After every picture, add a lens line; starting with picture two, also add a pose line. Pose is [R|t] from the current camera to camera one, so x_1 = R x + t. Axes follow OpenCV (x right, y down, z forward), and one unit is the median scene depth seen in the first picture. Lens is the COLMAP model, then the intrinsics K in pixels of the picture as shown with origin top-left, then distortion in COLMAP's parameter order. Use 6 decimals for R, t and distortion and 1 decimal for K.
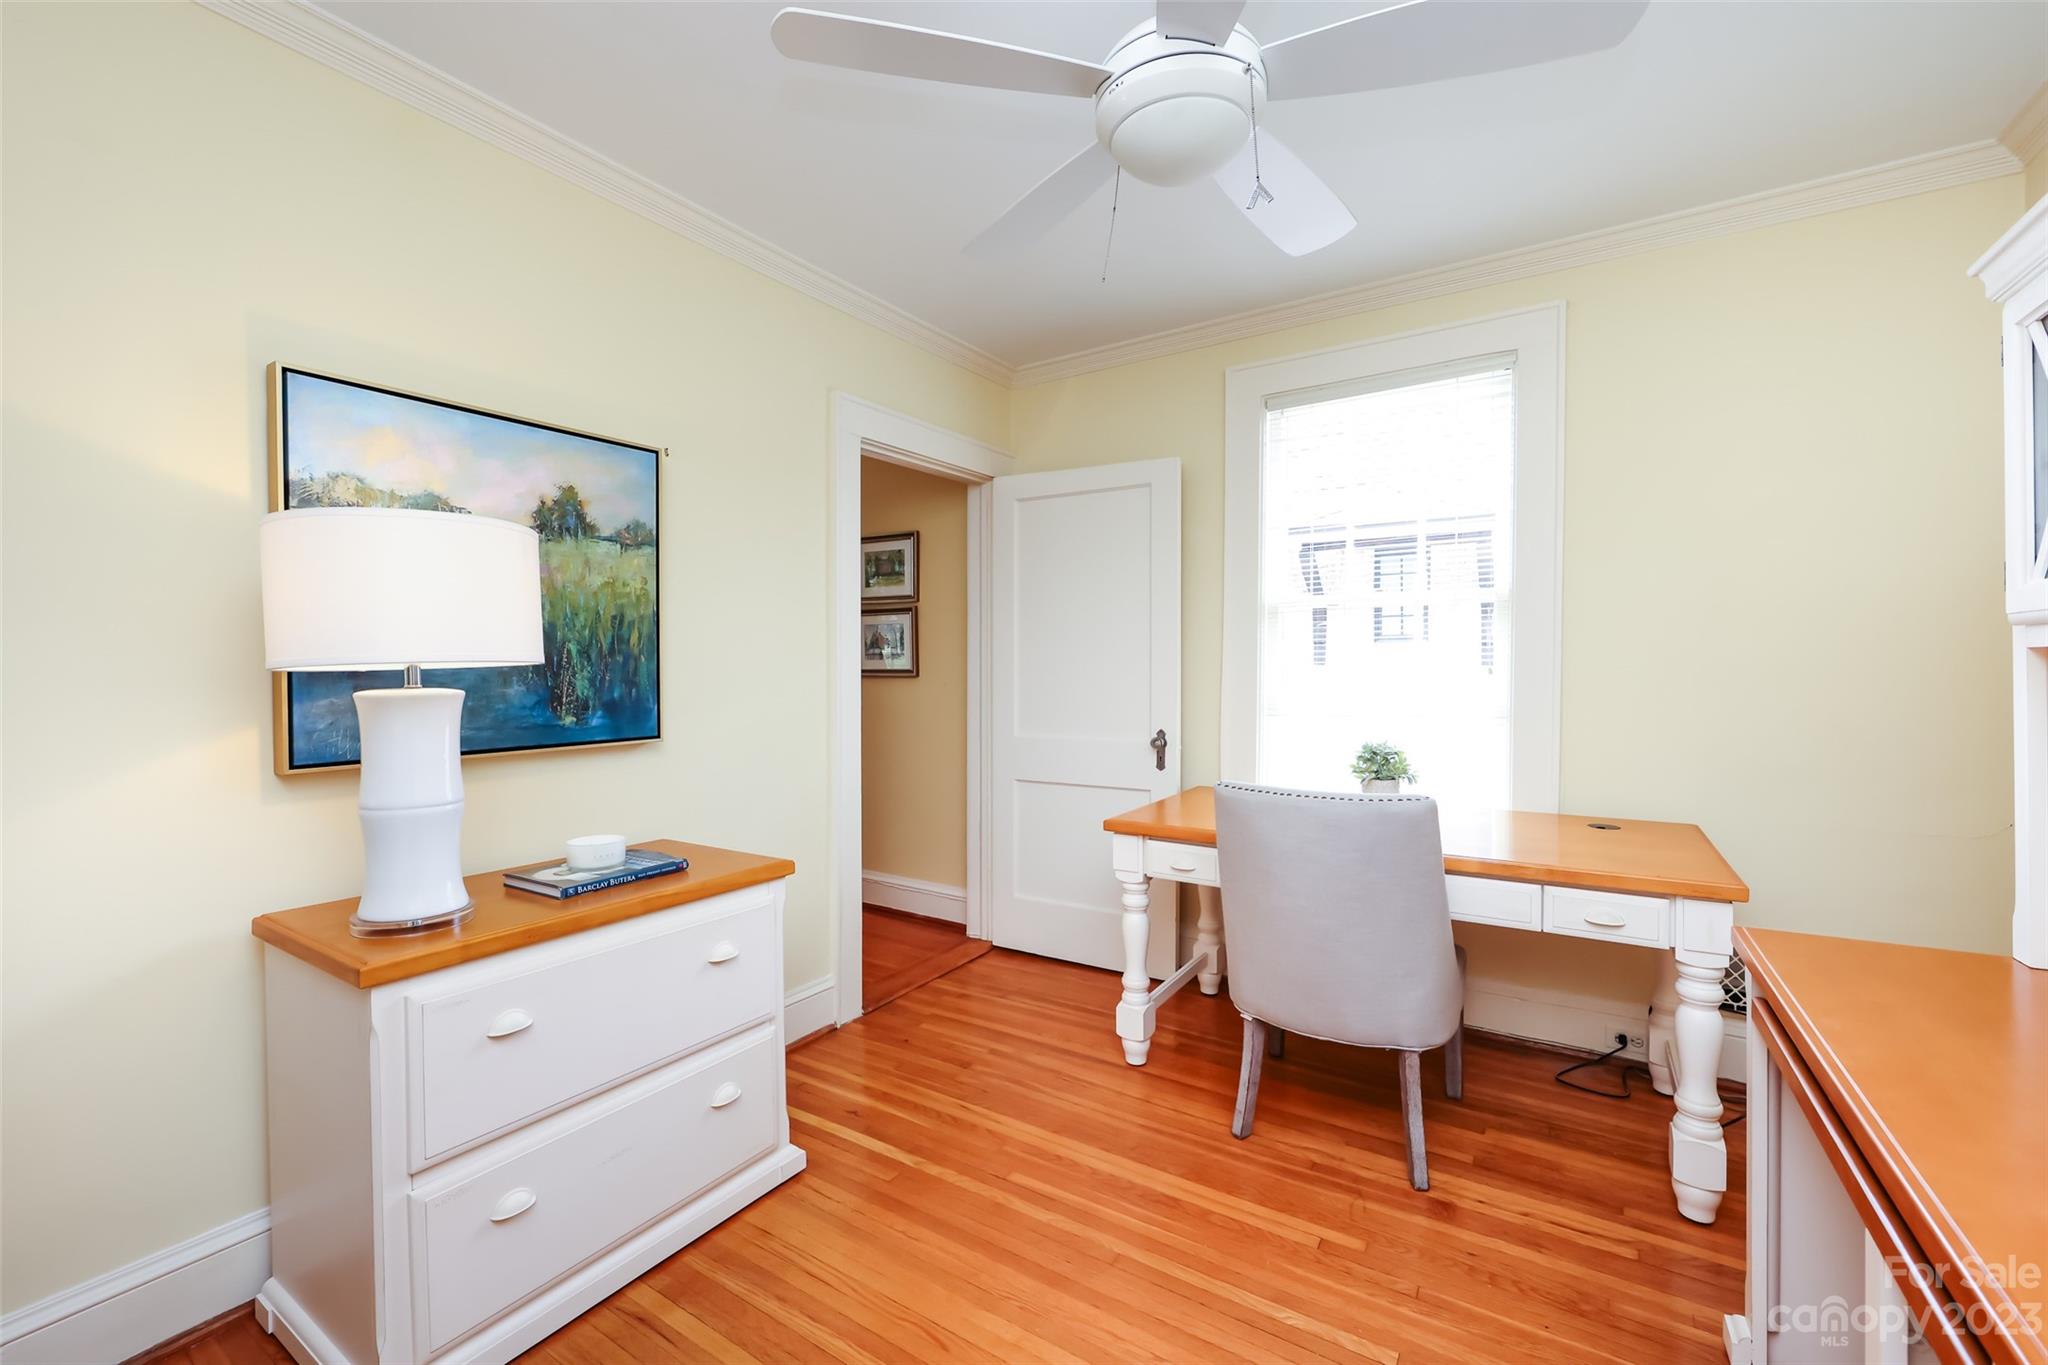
lens RADIAL K [[822.0, 0, 1030.2], [0, 822.0, 675.1], [0, 0, 1]] dist [-0.014680, 0.002384]
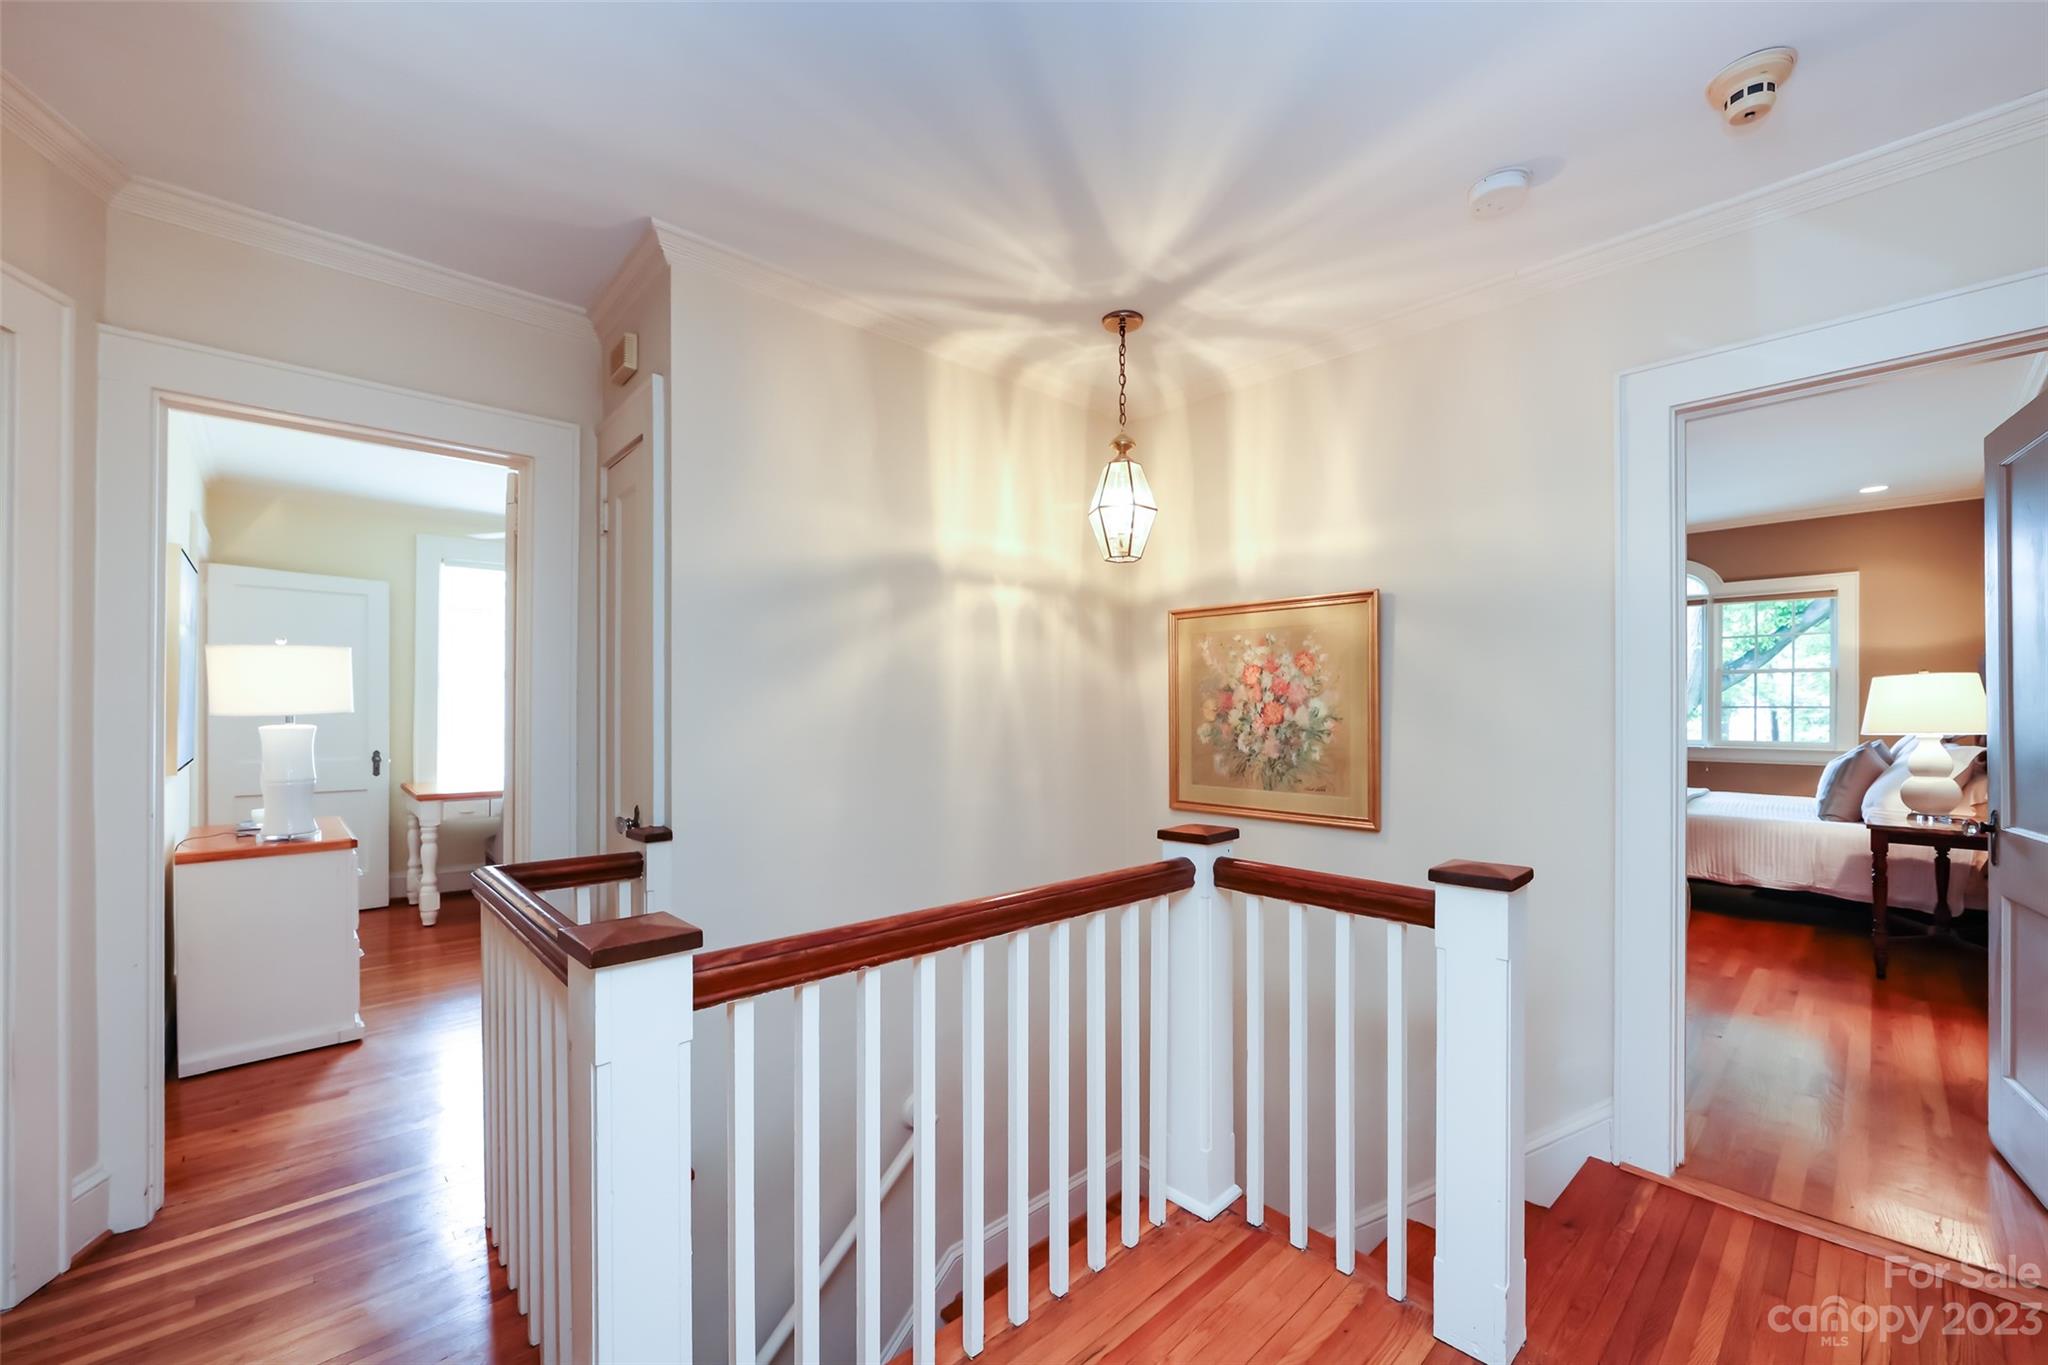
lens RADIAL K [[822.0, 0, 1025.9], [0, 822.0, 701.4], [0, 0, 1]] dist [-0.014680, 0.002384]
pose [[0.259058, 0.010251, 0.965807, -1.315213], [0.006171, 0.999906, -0.012268, -0.002303], [-0.965842, 0.009138, 0.258971, -0.796734]]
